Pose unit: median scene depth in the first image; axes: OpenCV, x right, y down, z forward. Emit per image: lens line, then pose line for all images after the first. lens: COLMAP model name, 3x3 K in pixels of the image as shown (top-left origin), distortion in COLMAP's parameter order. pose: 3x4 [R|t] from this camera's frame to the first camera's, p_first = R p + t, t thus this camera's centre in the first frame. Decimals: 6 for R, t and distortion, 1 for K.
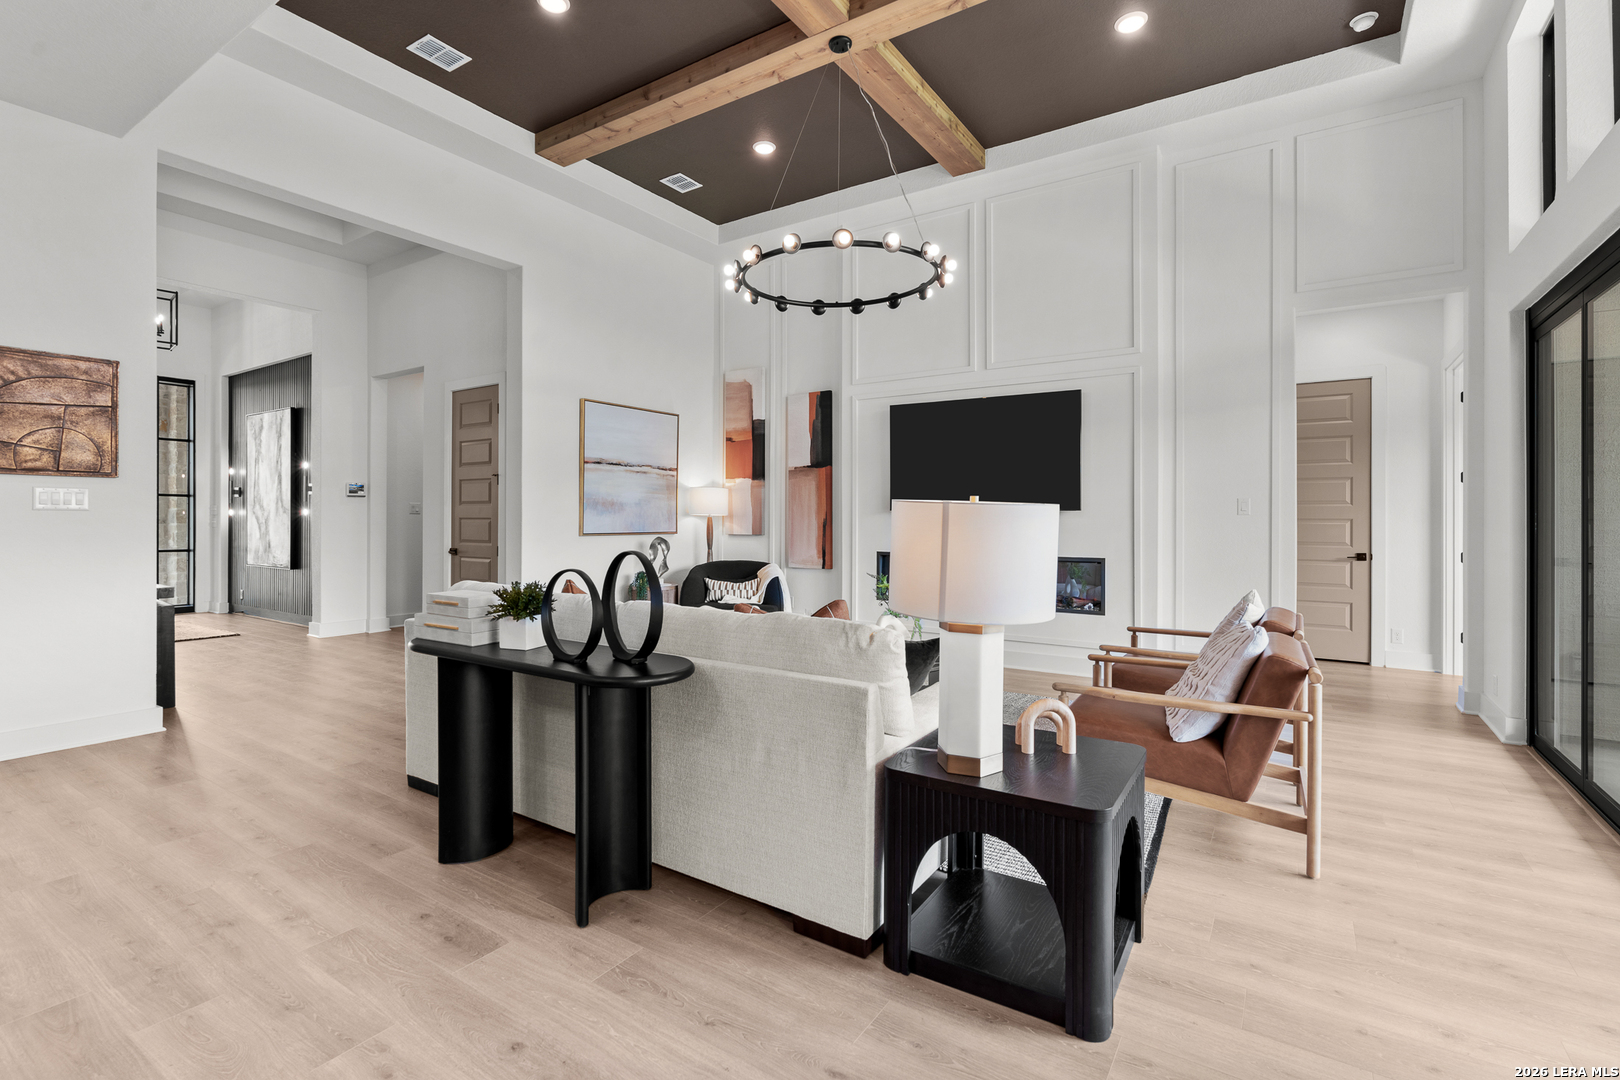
lens RADIAL K [[740.1, 0, 817.2], [0, 740.1, 517.3], [0, 0, 1]] dist [-0.013656, 0.005240]
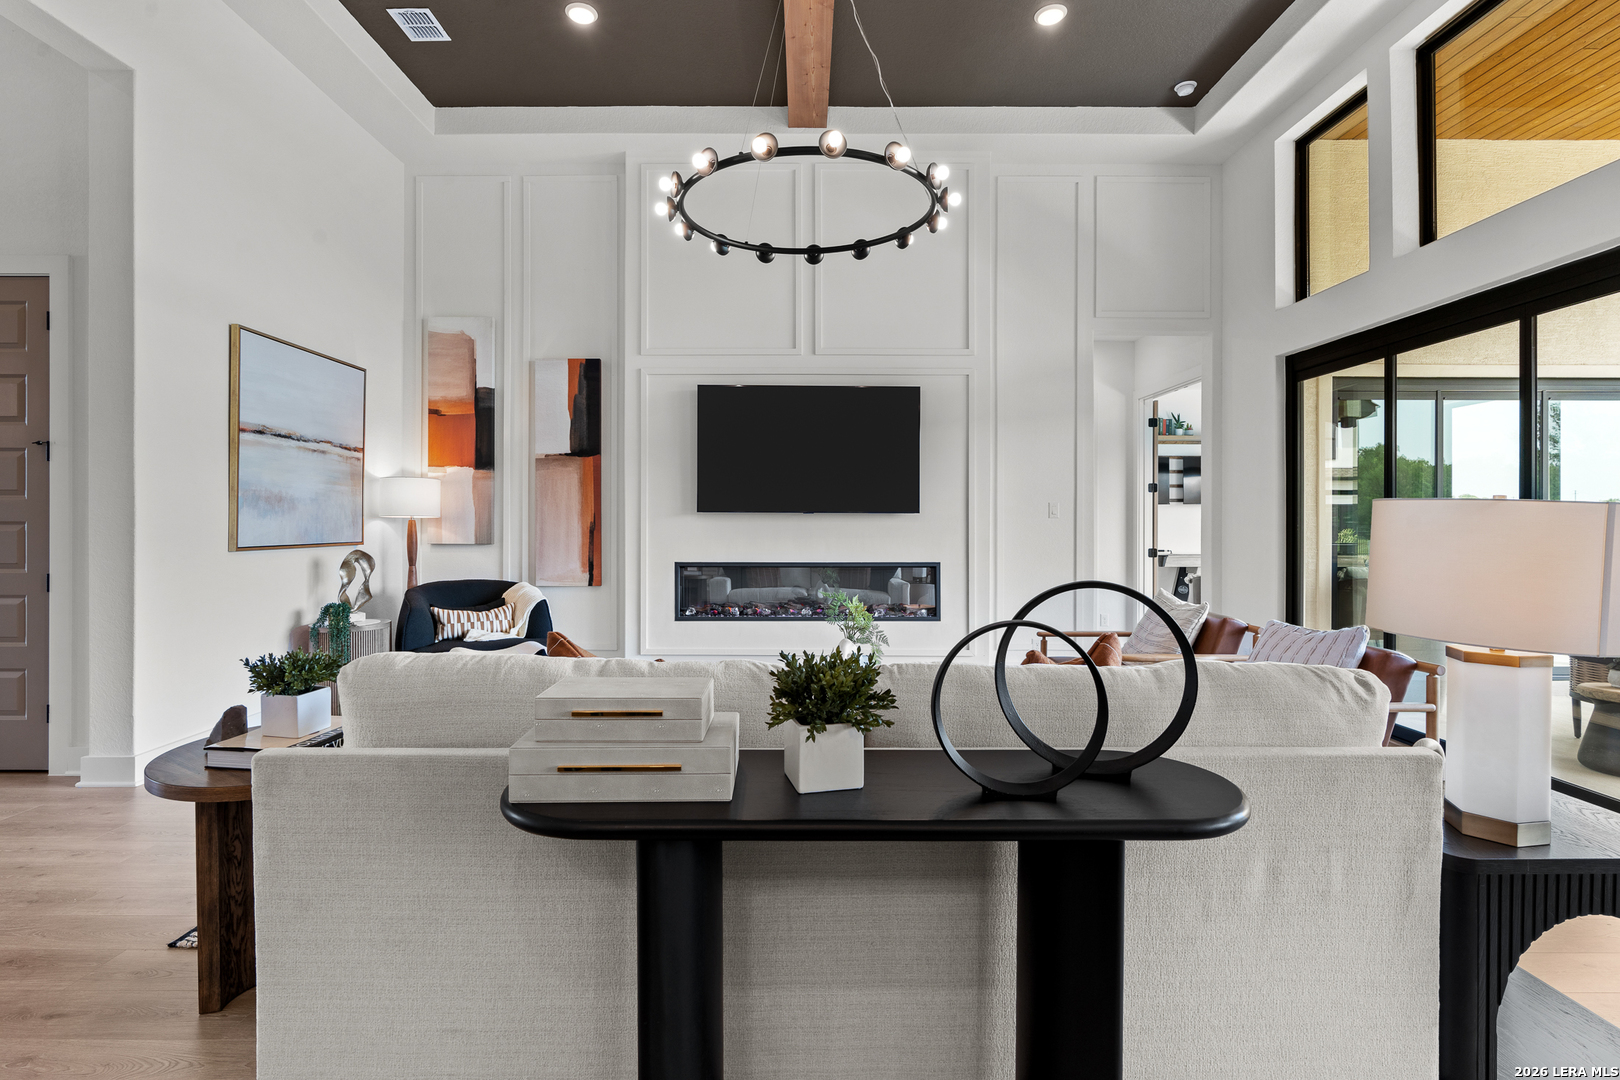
lens RADIAL K [[760.8, 0, 795.4], [0, 760.8, 523.5], [0, 0, 1]] dist [-0.004759, 0.002100]
pose [[0.836863, -0.002836, 0.547405, -0.269030], [-0.000034, 0.999986, 0.005232, -0.000864], [-0.547413, -0.004397, 0.836851, 0.222416]]
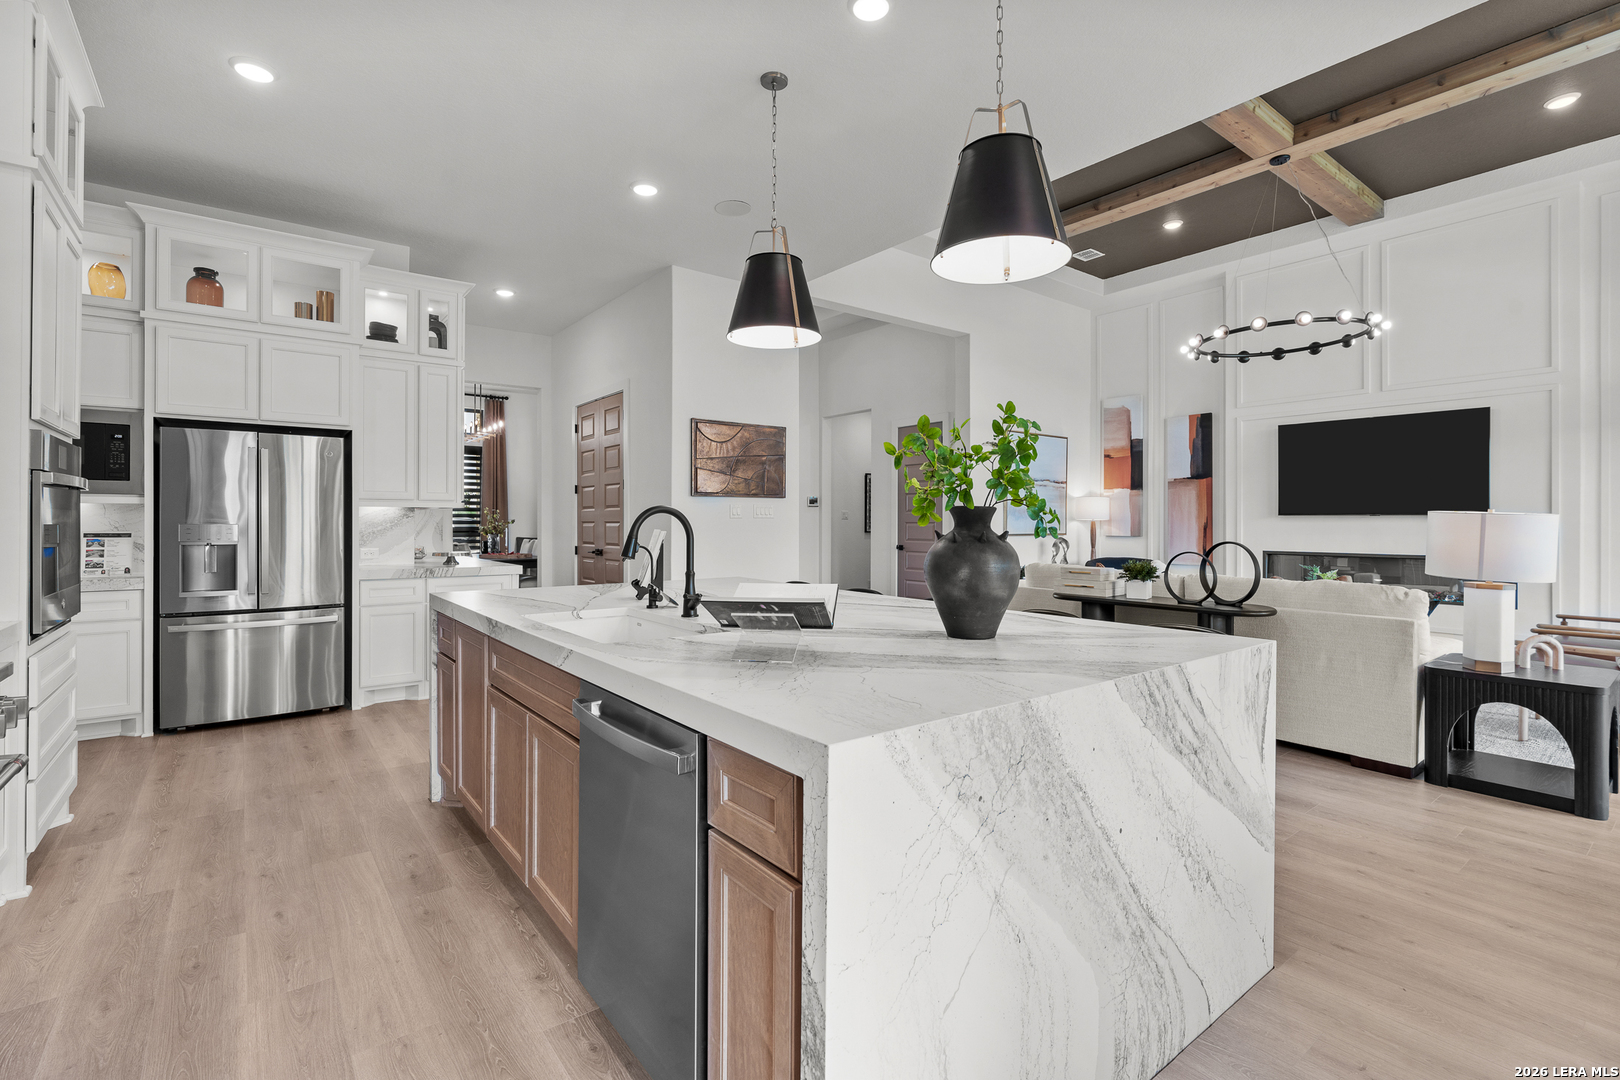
lens RADIAL K [[740.1, 0, 810.2], [0, 740.1, 524.0], [0, 0, 1]] dist [-0.013656, 0.005240]
pose [[0.945660, -0.000657, -0.325155, -0.216559], [0.001860, 0.999993, 0.003388, -0.001010], [0.325150, -0.003809, 0.945655, -0.329902]]
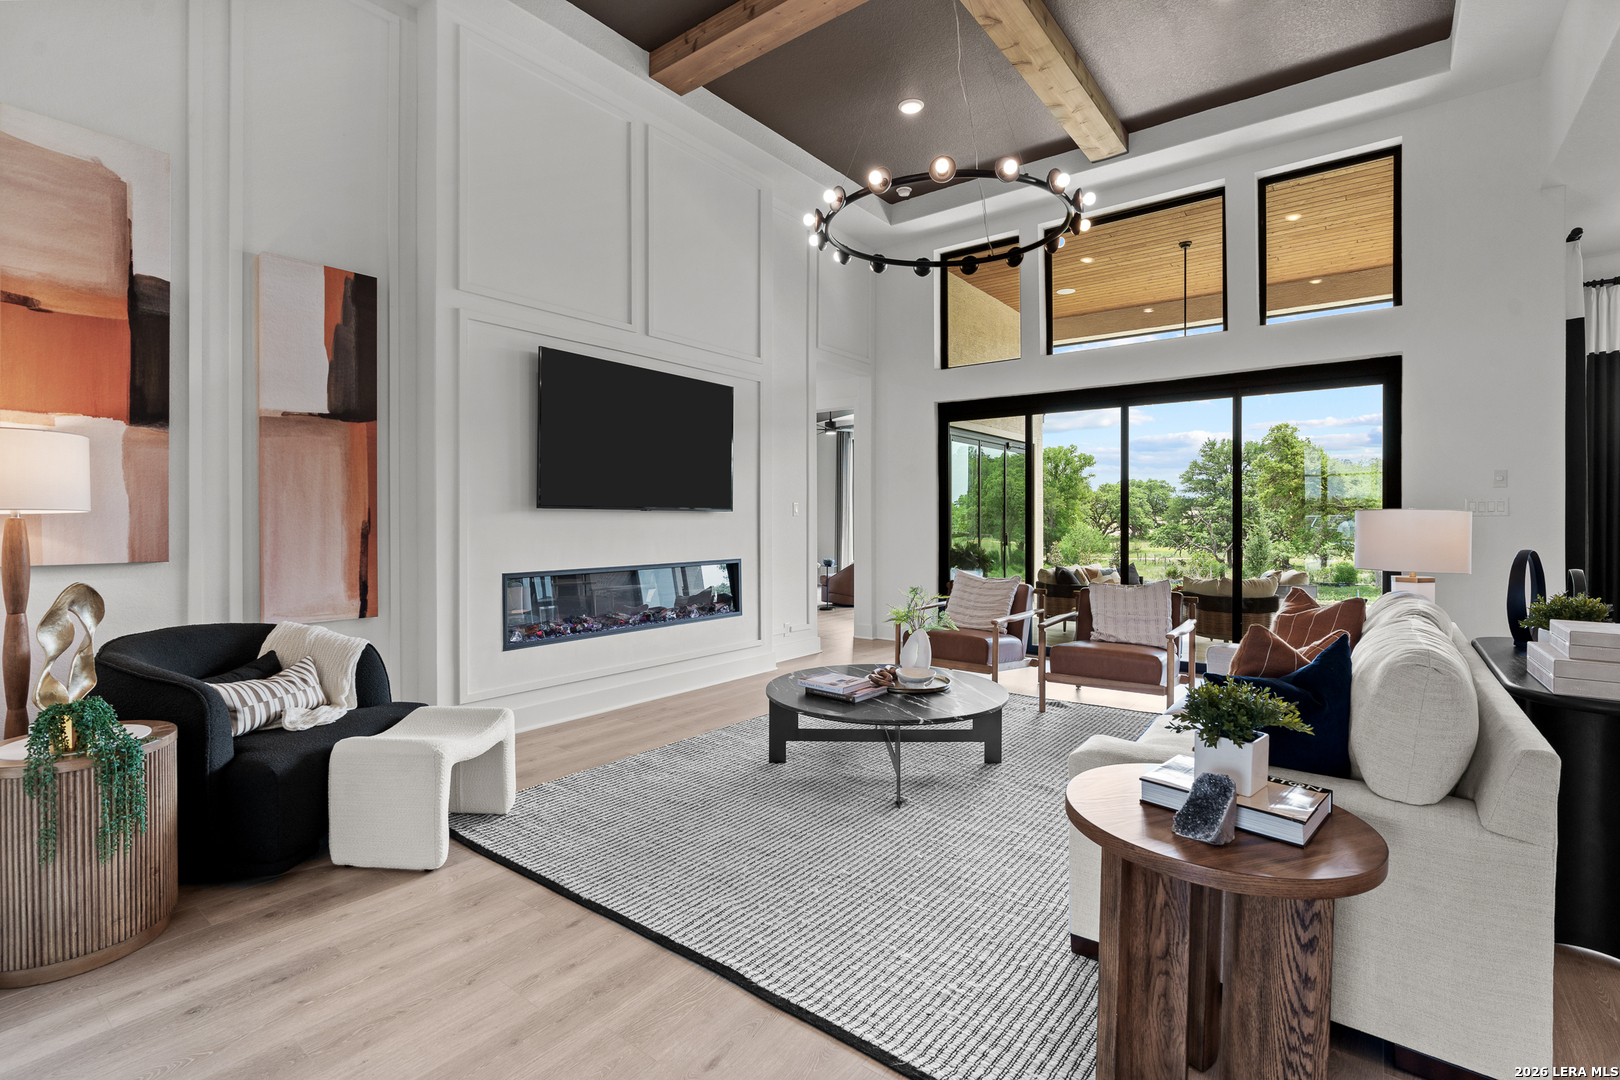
lens RADIAL K [[740.1, 0, 801.8], [0, 740.1, 520.2], [0, 0, 1]] dist [-0.013656, 0.005240]
pose [[0.090356, -0.002046, 0.995907, -0.511984], [0.000281, 0.999998, 0.002029, 0.000114], [-0.995909, 0.000096, 0.090356, 0.694906]]
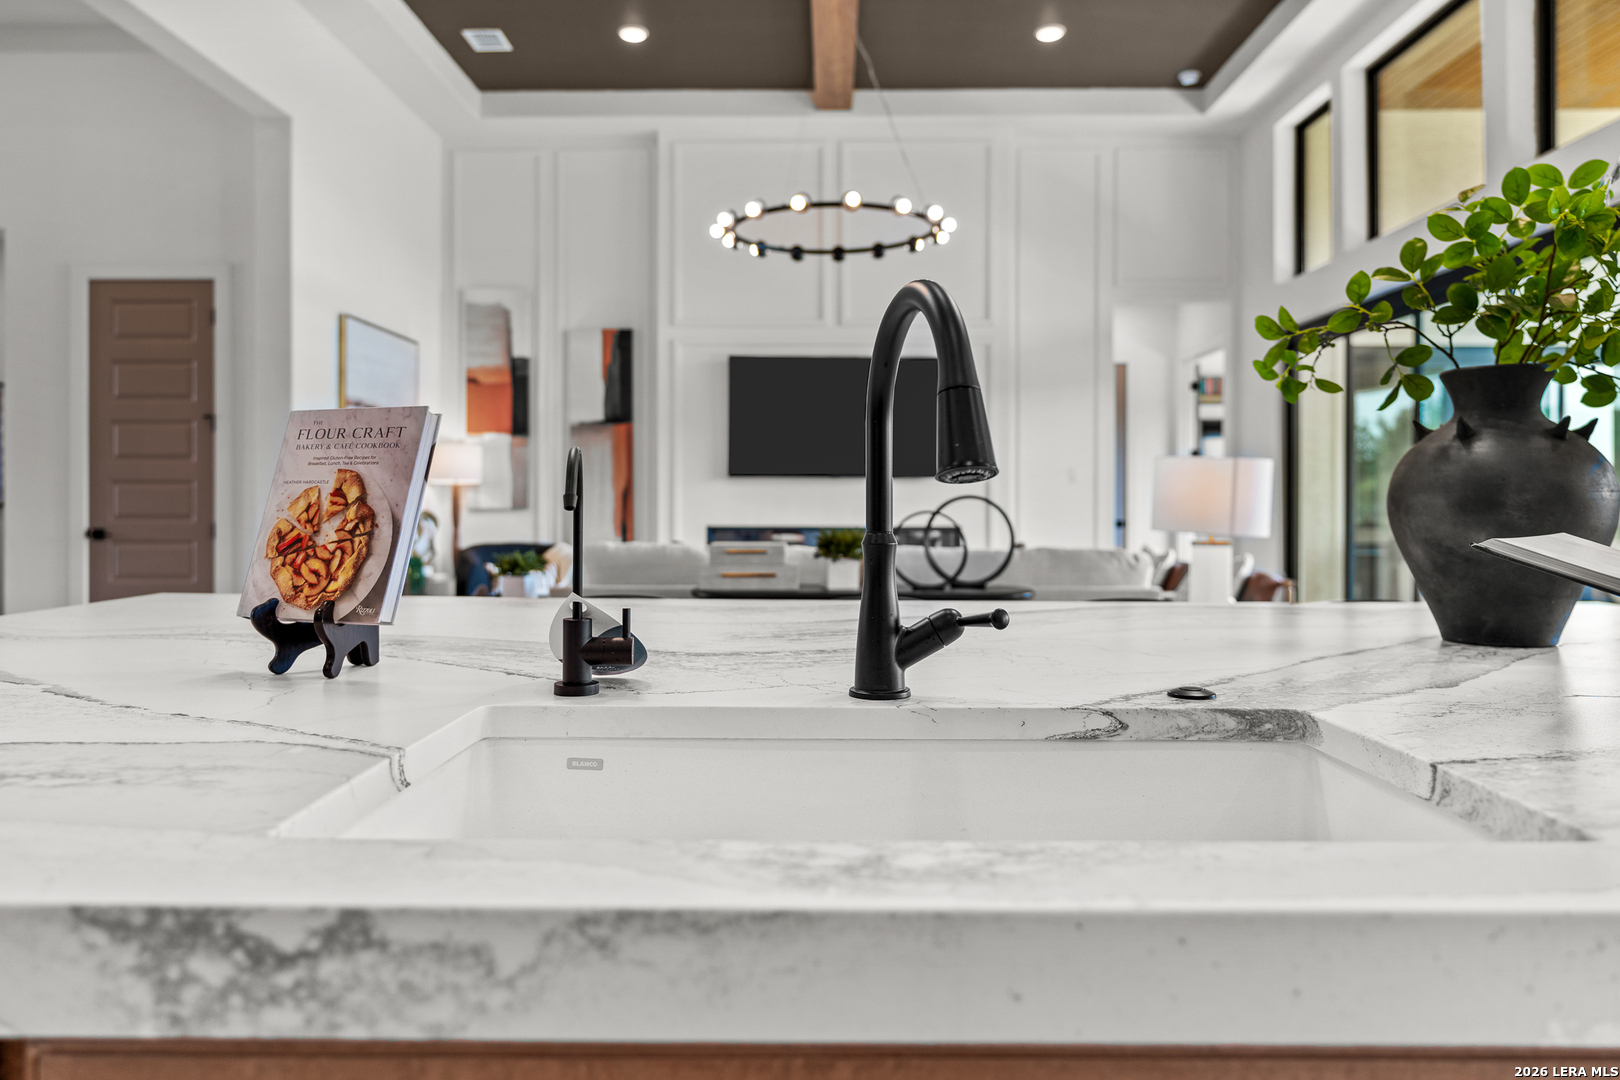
lens RADIAL K [[1081.6, 0, 815.7], [0, 1081.6, 517.9], [0, 0, 1]] dist [-0.004527, -0.002666]
pose [[0.838555, -0.007836, 0.544761, -0.492706], [0.000469, 0.999907, 0.013661, 0.020638], [-0.544817, -0.011200, 0.838480, -0.112733]]
